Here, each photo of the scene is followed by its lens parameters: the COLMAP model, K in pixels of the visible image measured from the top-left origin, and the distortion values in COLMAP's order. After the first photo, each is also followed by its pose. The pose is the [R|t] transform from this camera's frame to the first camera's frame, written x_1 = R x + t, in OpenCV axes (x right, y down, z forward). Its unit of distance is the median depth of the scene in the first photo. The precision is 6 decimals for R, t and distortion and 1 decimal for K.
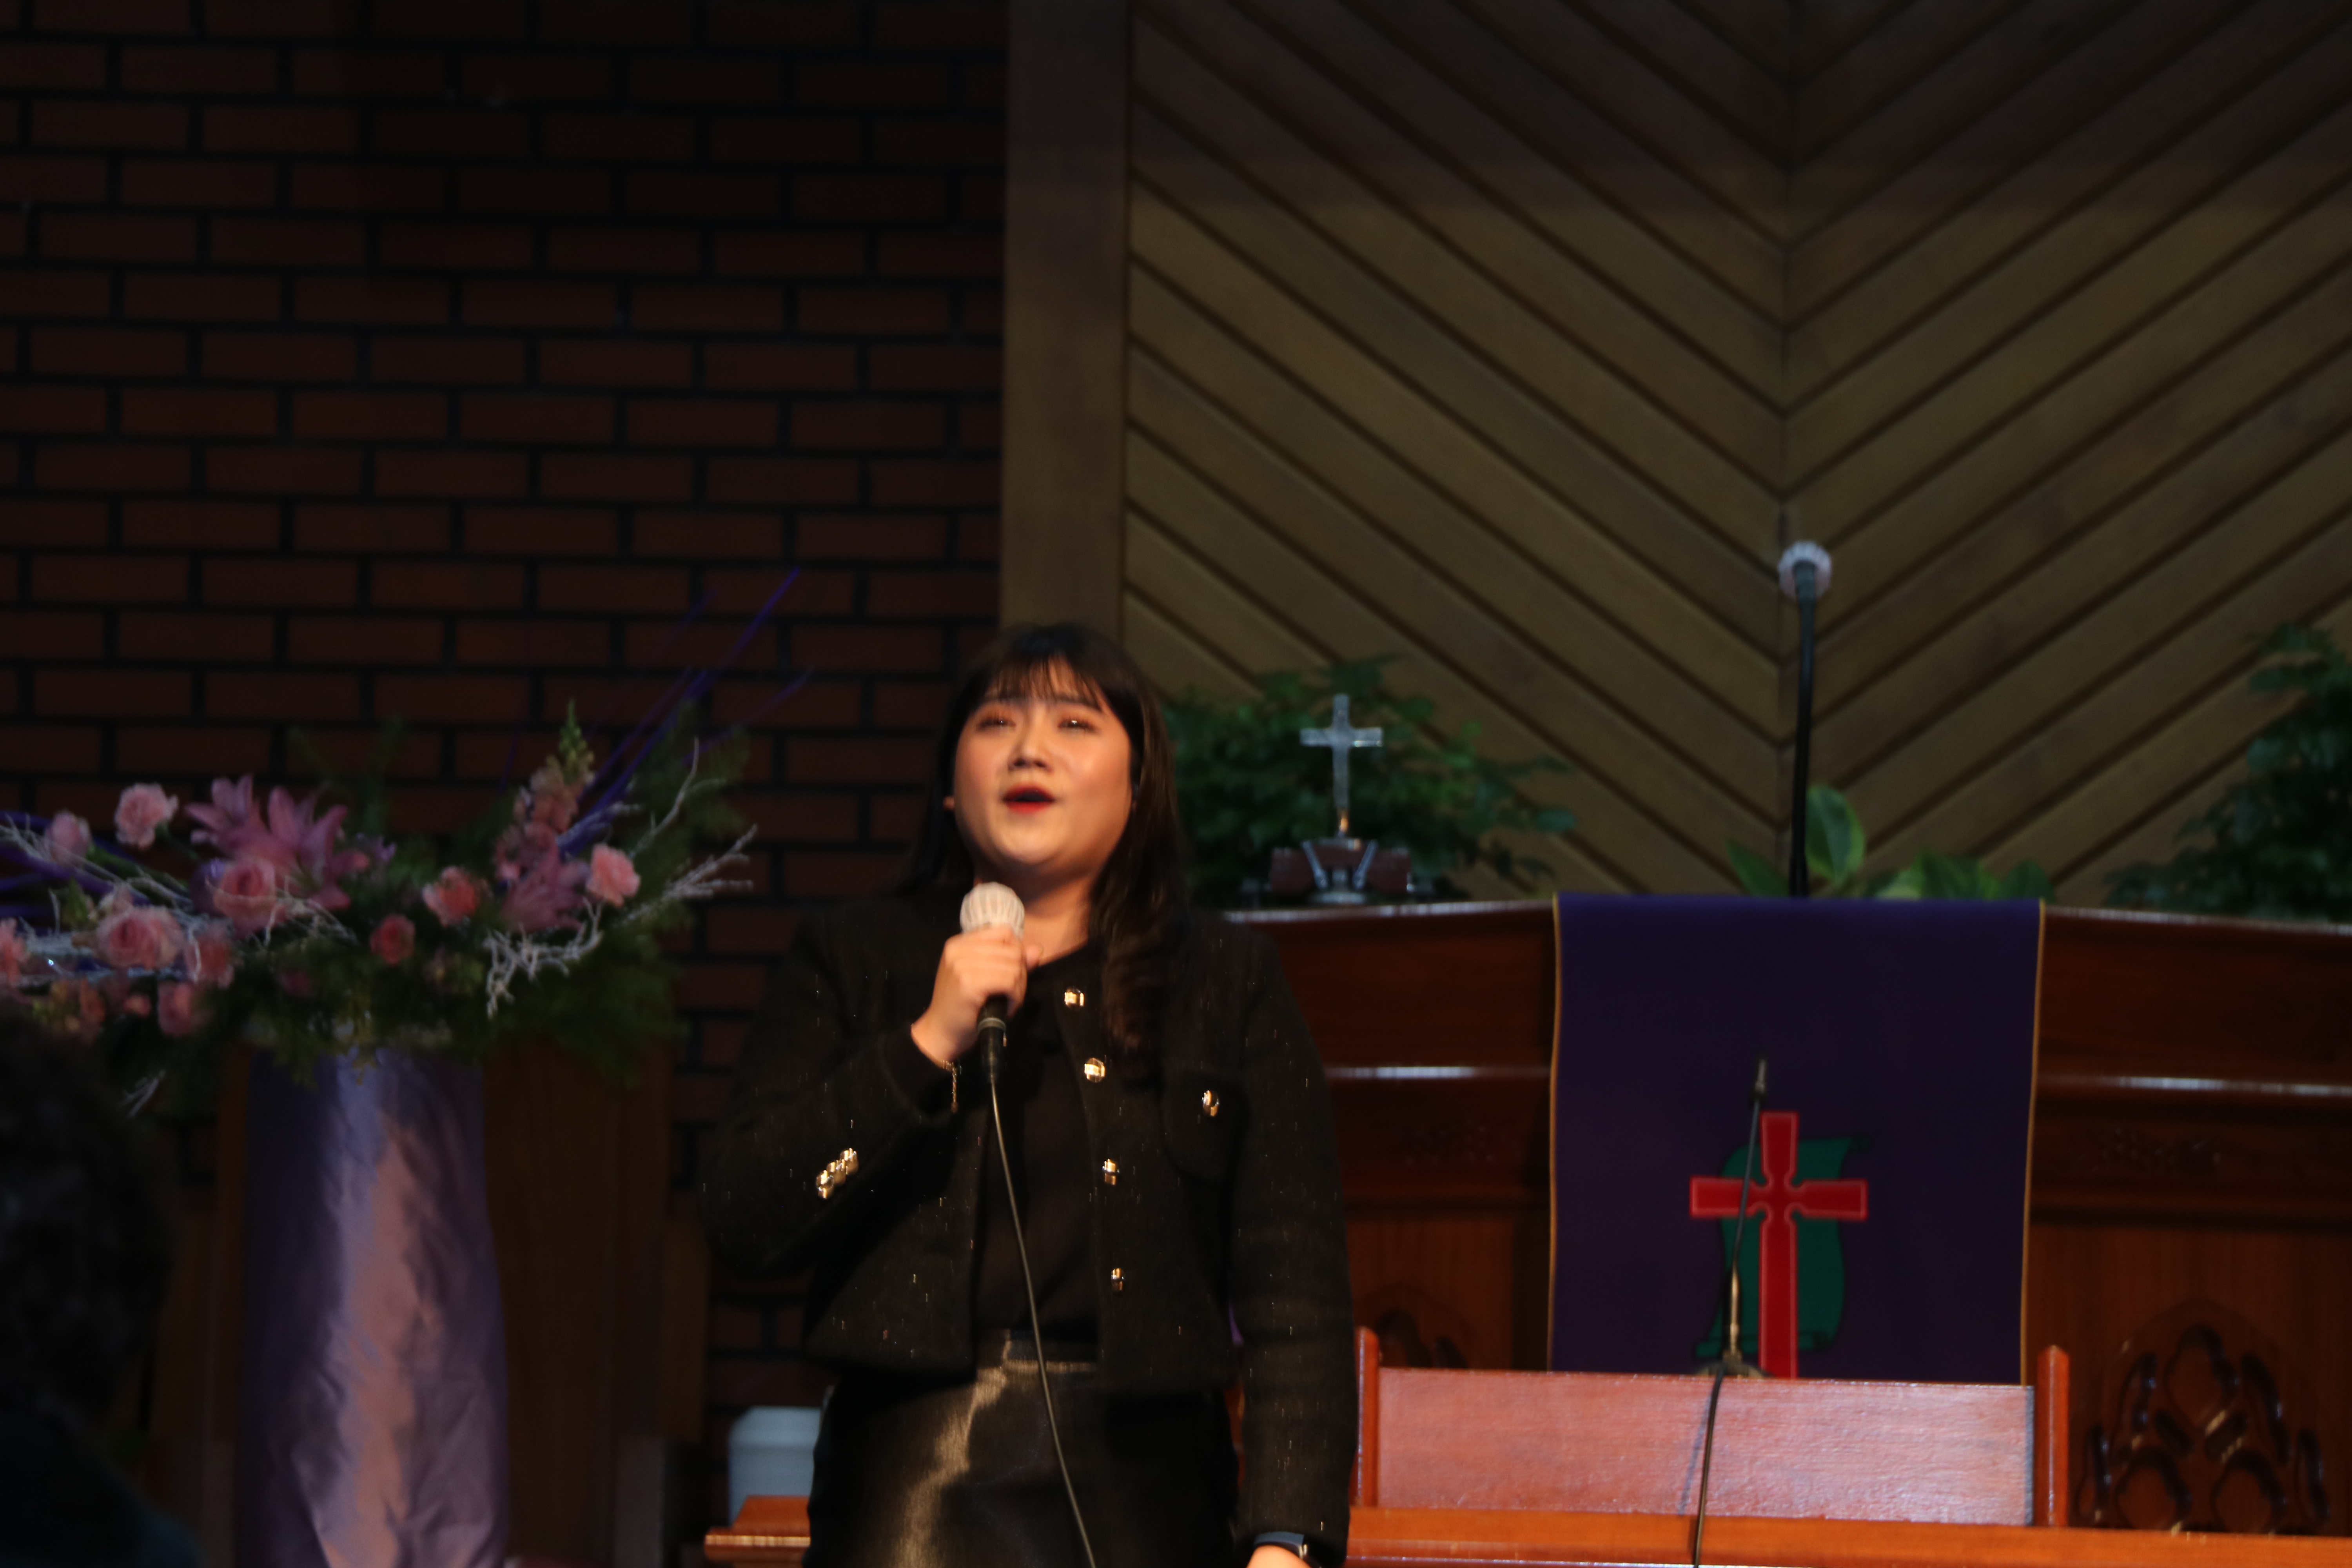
lens RADIAL K [[13752.9, 0, 1179.5], [0, 13752.9, 806.0], [0, 0, 1]] dist [2.375333, 0.000000]
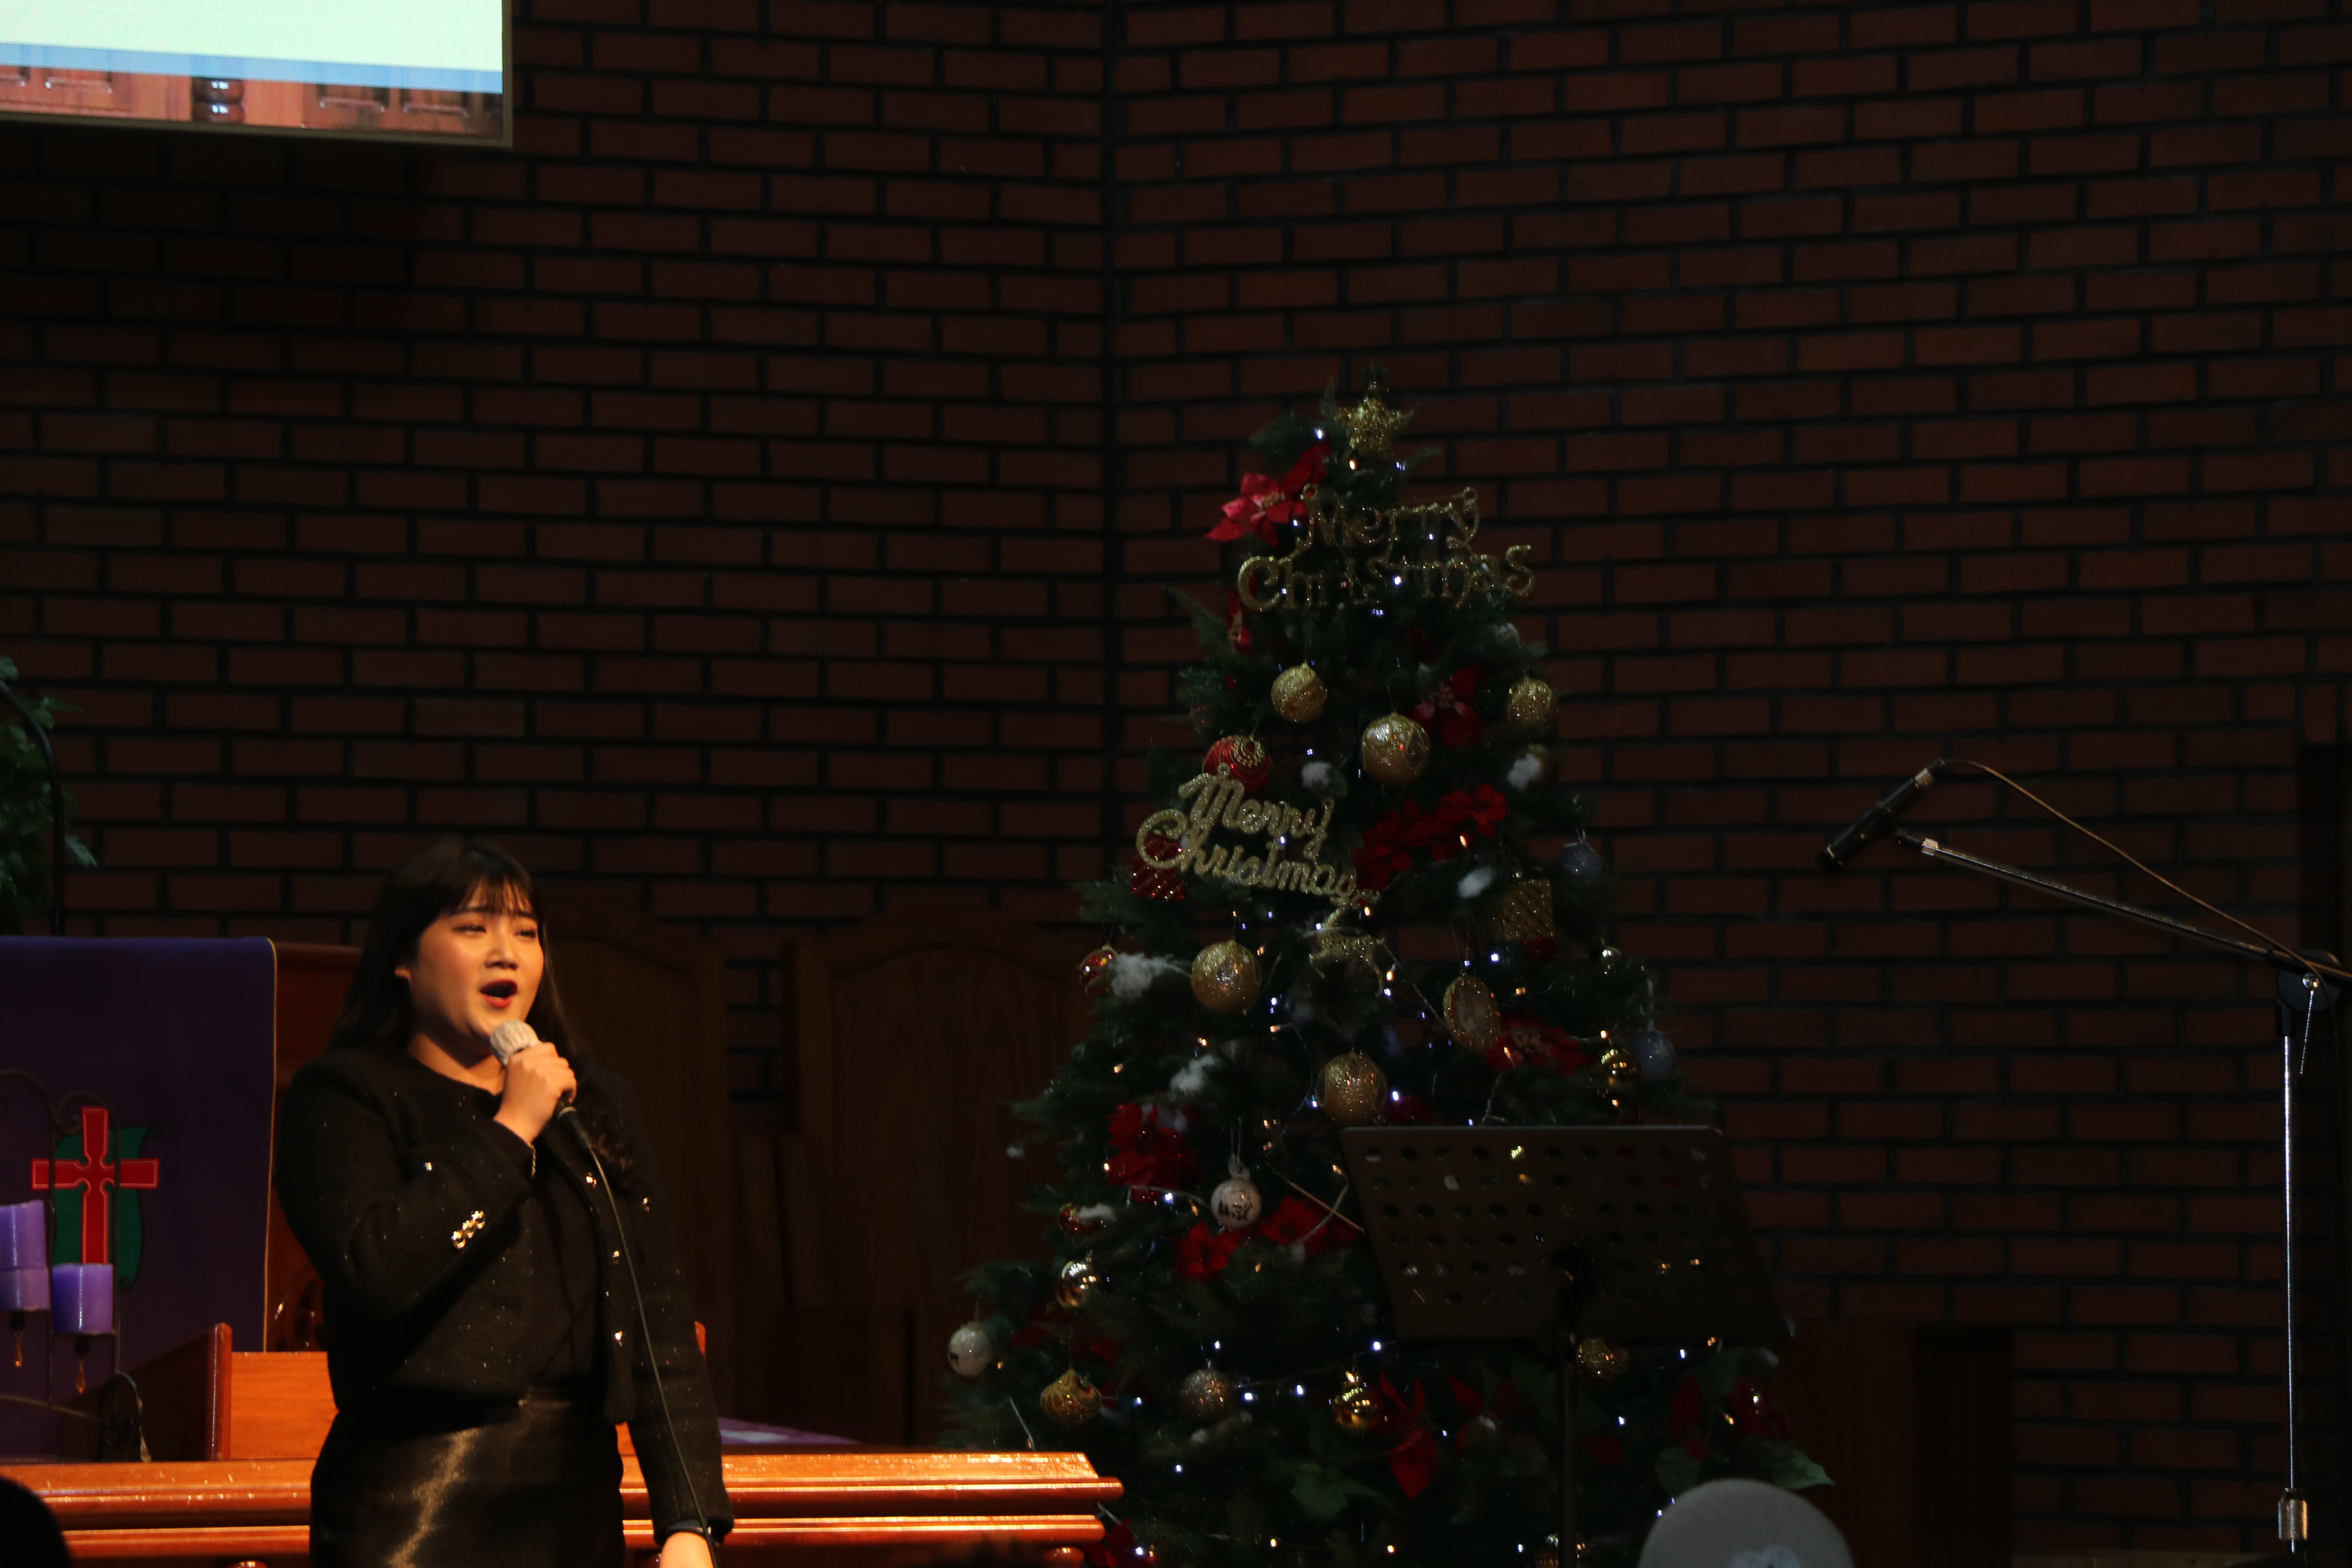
lens RADIAL K [[13752.9, 0, 1177.7], [0, 13752.9, 820.8], [0, 0, 1]] dist [2.375333, 0.000000]
pose [[0.853379, 0.000843, 0.521290, -0.479008], [-0.028591, 0.998569, 0.045190, -0.057728], [-0.520506, -0.053468, 0.852182, -0.138142]]
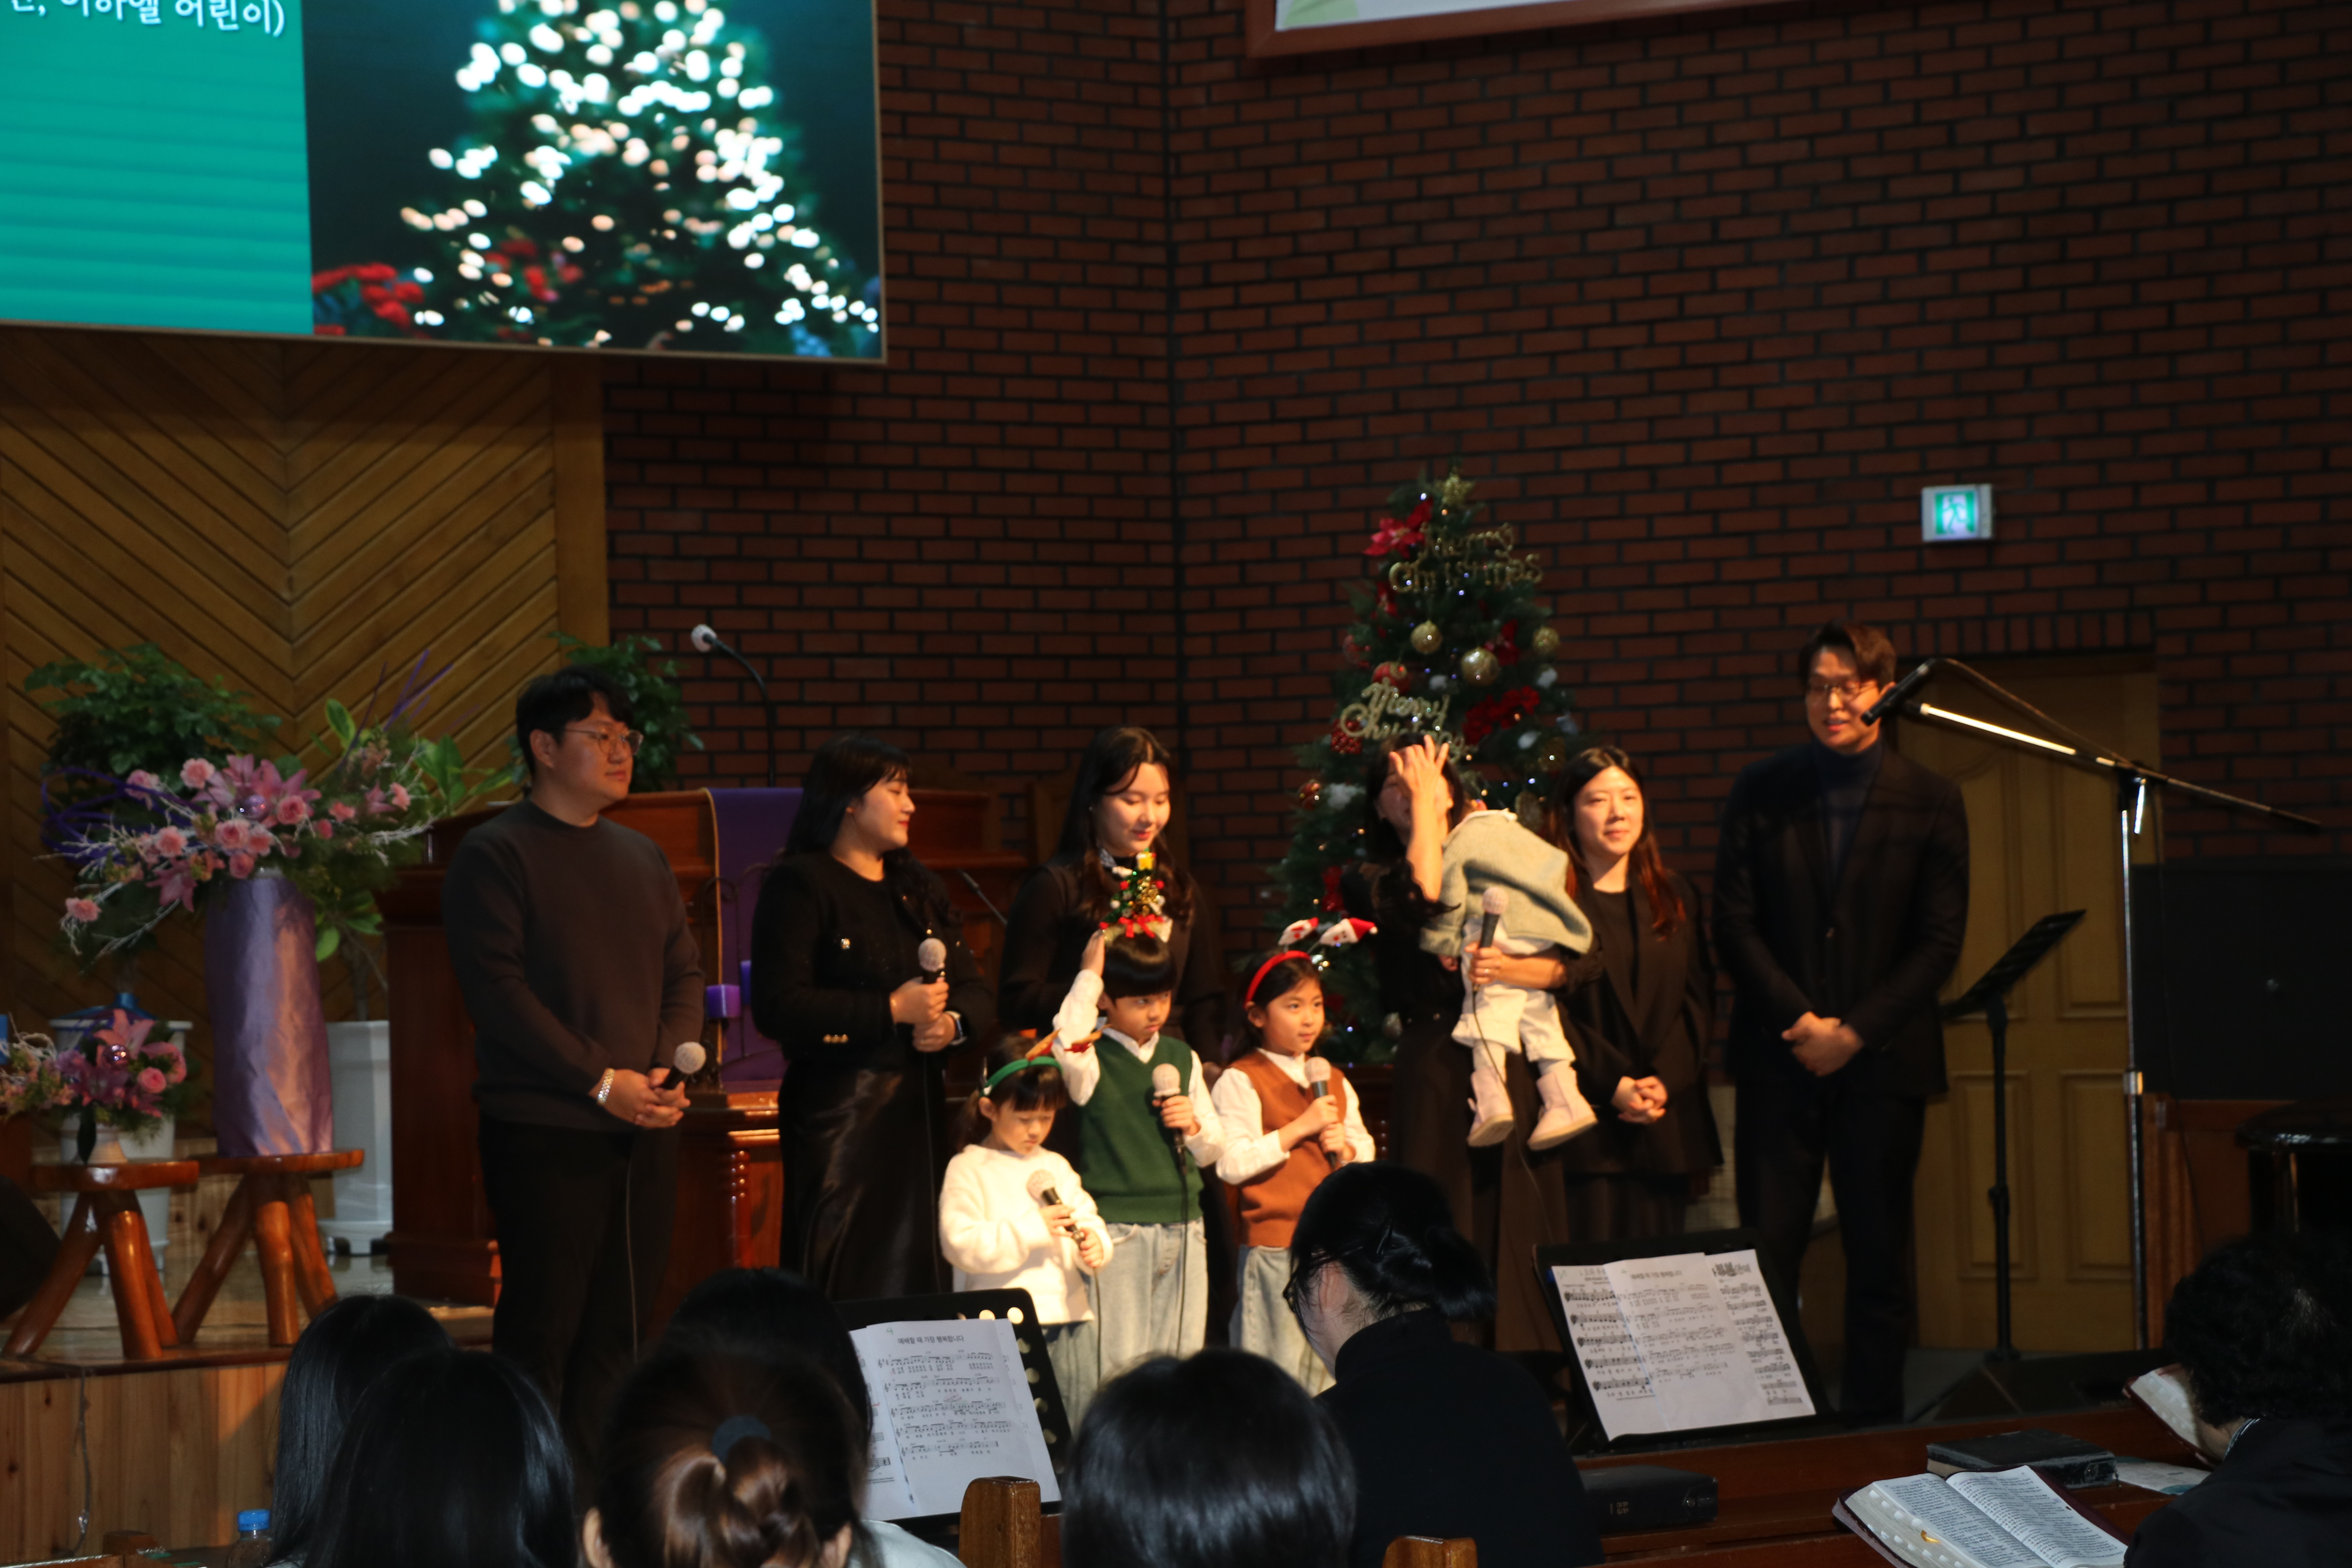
lens RADIAL K [[5654.3, 0, 1182.4], [0, 5654.3, 795.8], [0, 0, 1]] dist [0.400854, 0.000000]
pose [[0.792910, -0.025691, 0.608798, -0.421411], [-0.009651, 0.998456, 0.054703, -0.039061], [-0.609263, -0.049250, 0.791437, 0.185930]]
